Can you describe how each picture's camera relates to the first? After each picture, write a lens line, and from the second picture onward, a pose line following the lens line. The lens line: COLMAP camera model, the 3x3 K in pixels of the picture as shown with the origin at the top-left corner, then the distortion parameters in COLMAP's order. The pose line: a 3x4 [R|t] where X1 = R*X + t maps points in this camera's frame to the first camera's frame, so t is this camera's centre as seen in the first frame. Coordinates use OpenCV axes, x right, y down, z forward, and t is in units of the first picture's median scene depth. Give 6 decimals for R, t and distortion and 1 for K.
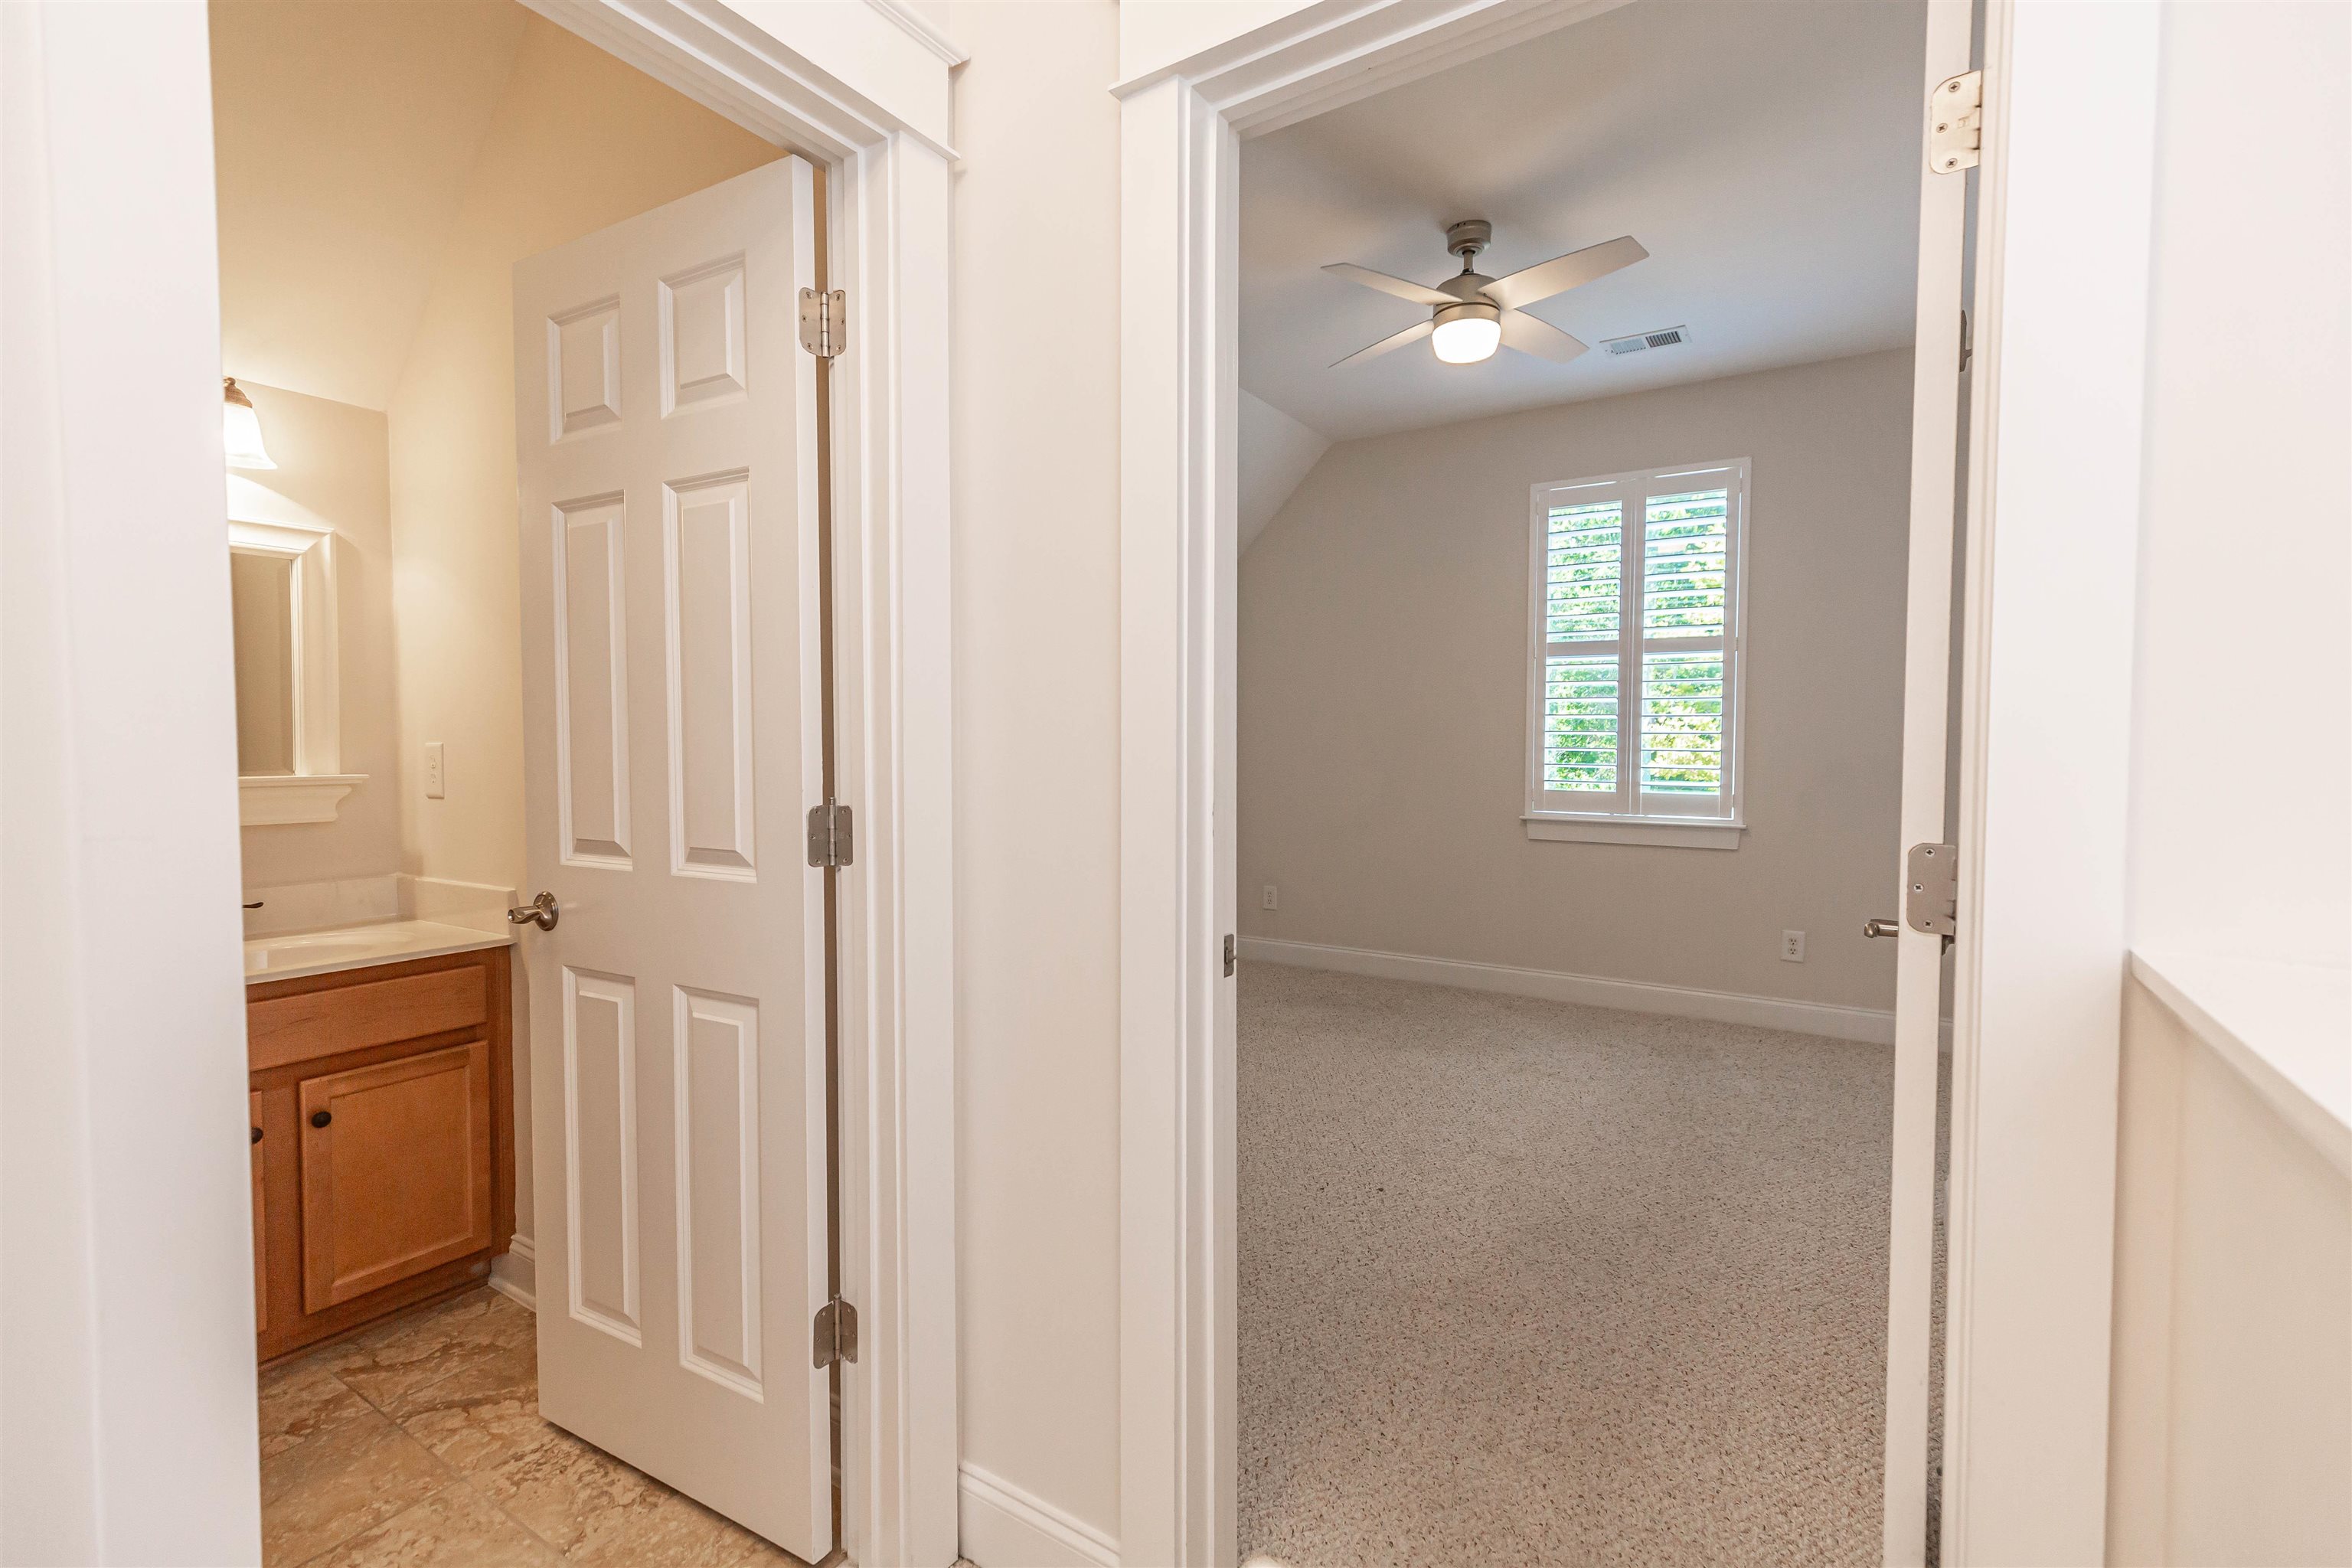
lens RADIAL K [[1042.1, 0, 1177.7], [0, 1042.1, 777.5], [0, 0, 1]] dist [-0.000940, -0.000203]
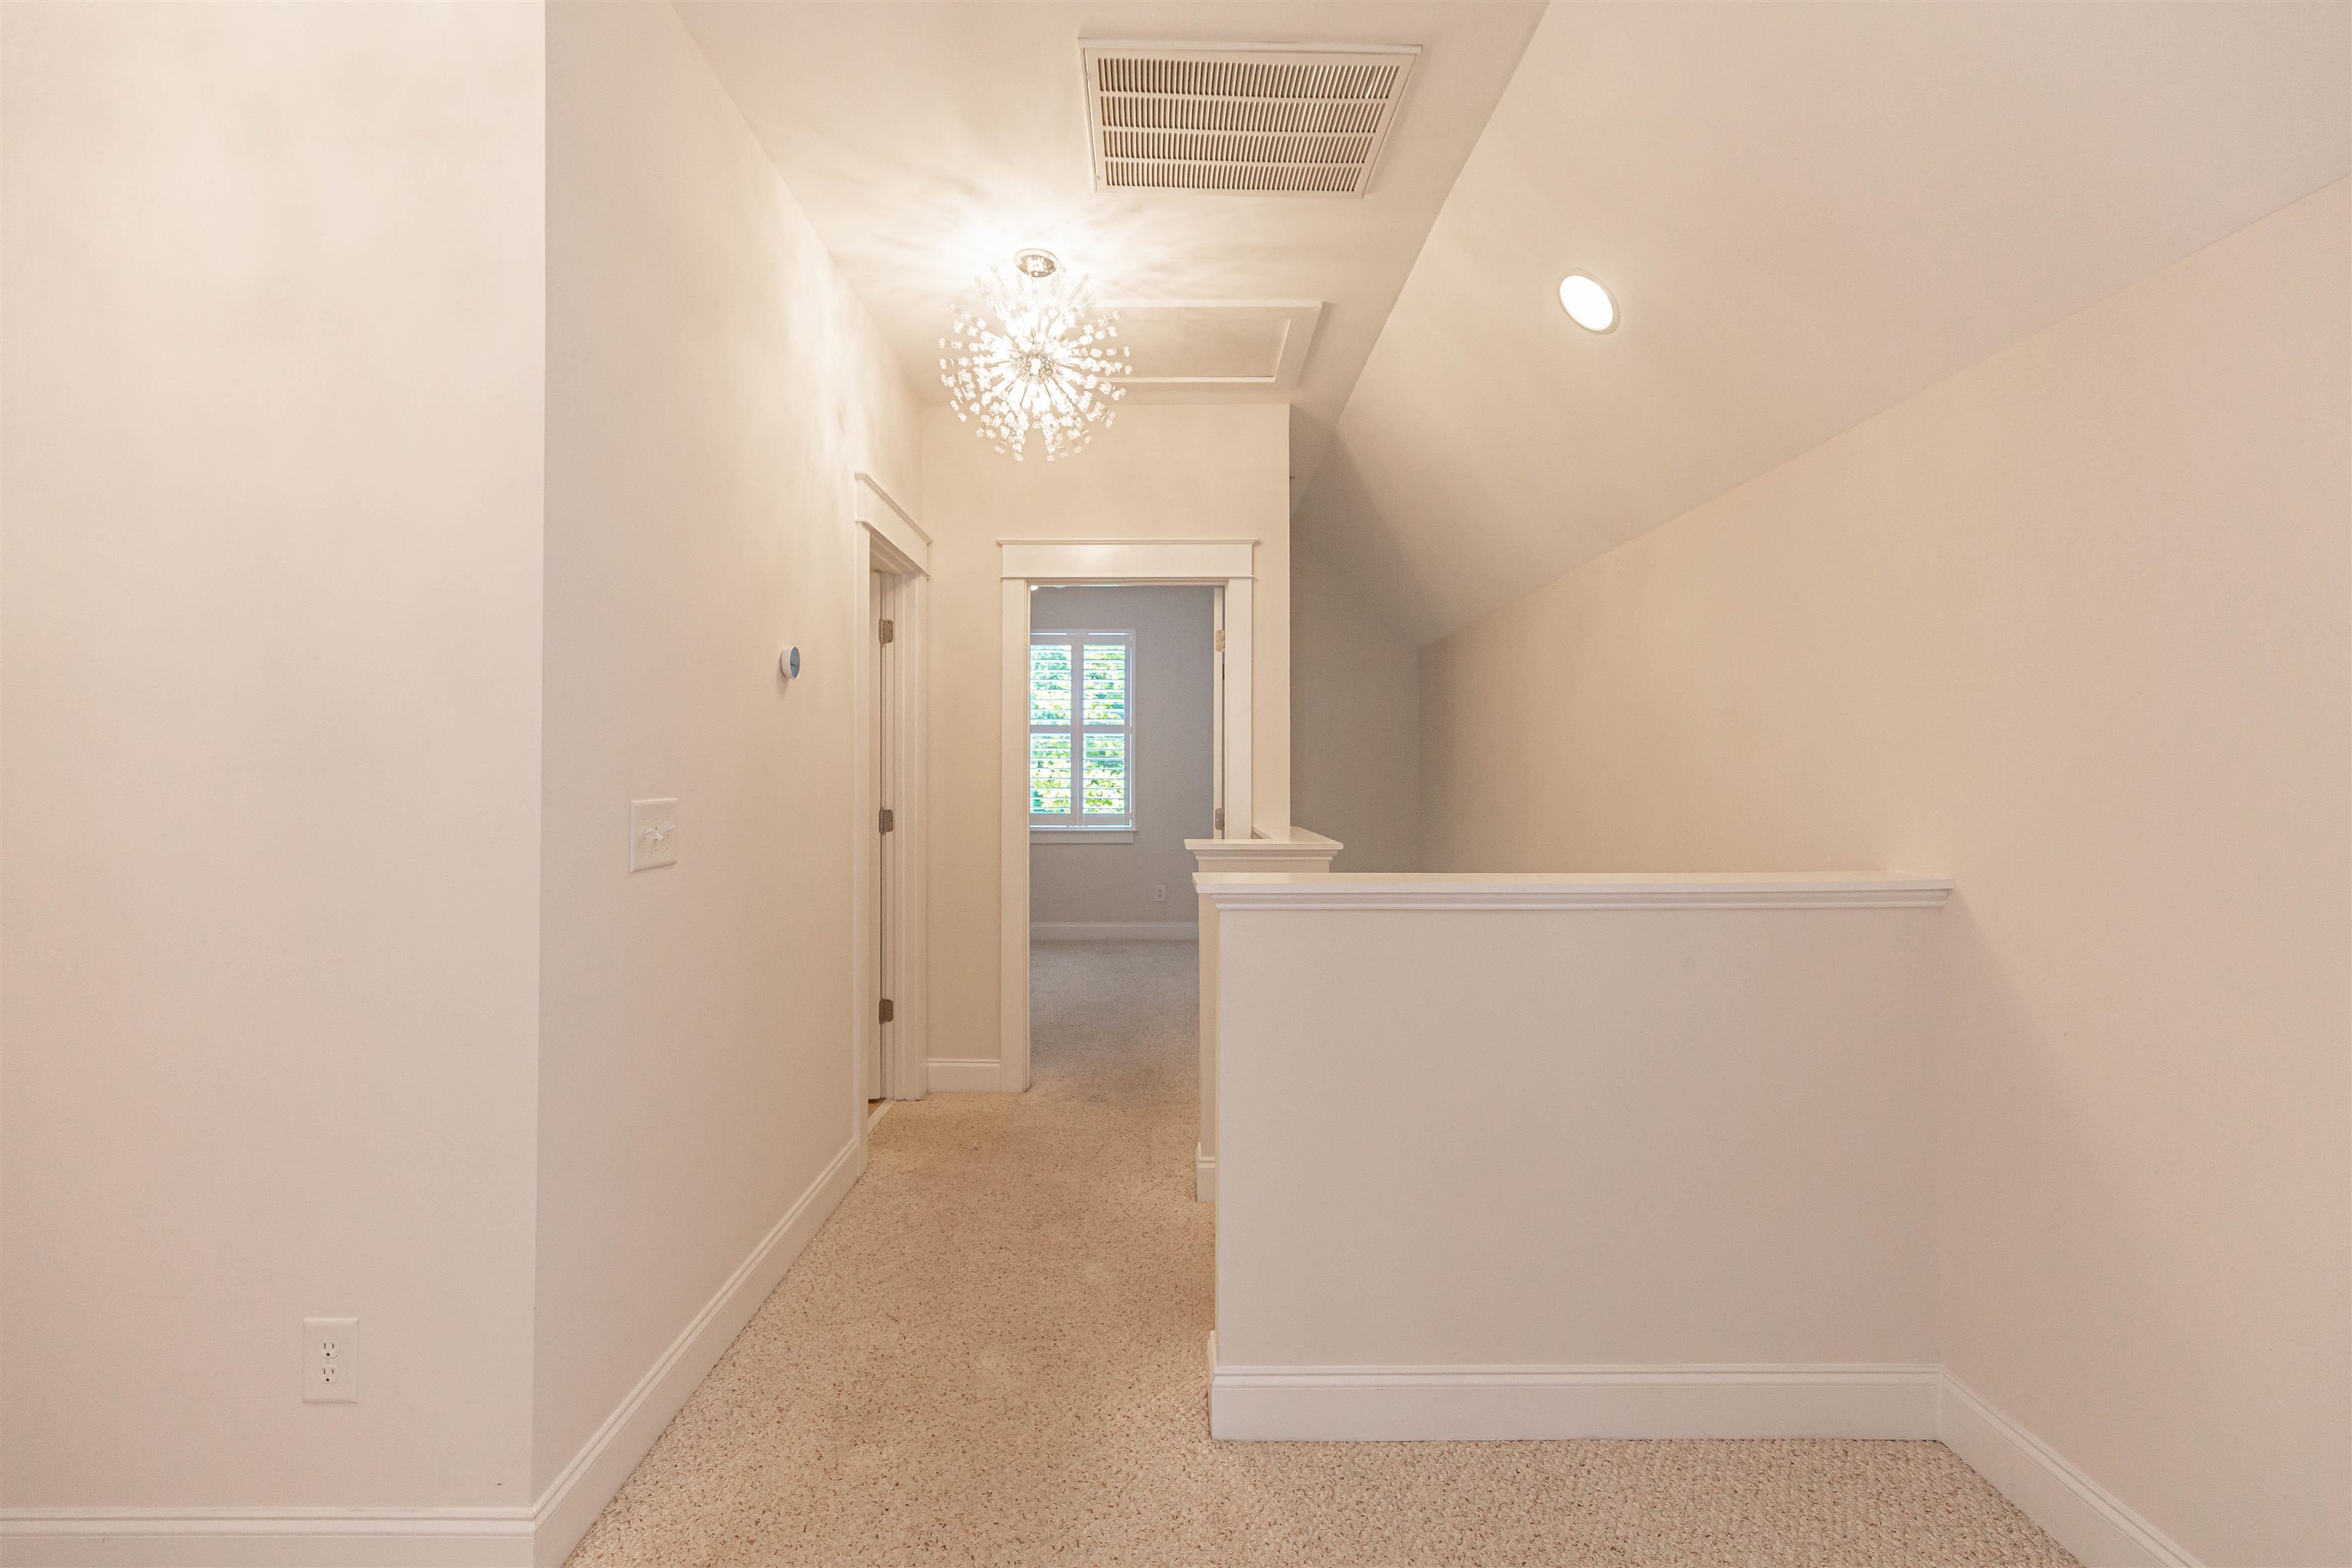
lens RADIAL K [[1062.9, 0, 1173.0], [0, 1062.9, 770.3], [0, 0, 1]] dist [0.003906, -0.000085]
pose [[0.834352, 0.004743, 0.551212, -0.429783], [0.020172, 0.999030, -0.039131, 0.016721], [-0.550863, 0.043768, 0.833447, -0.592532]]
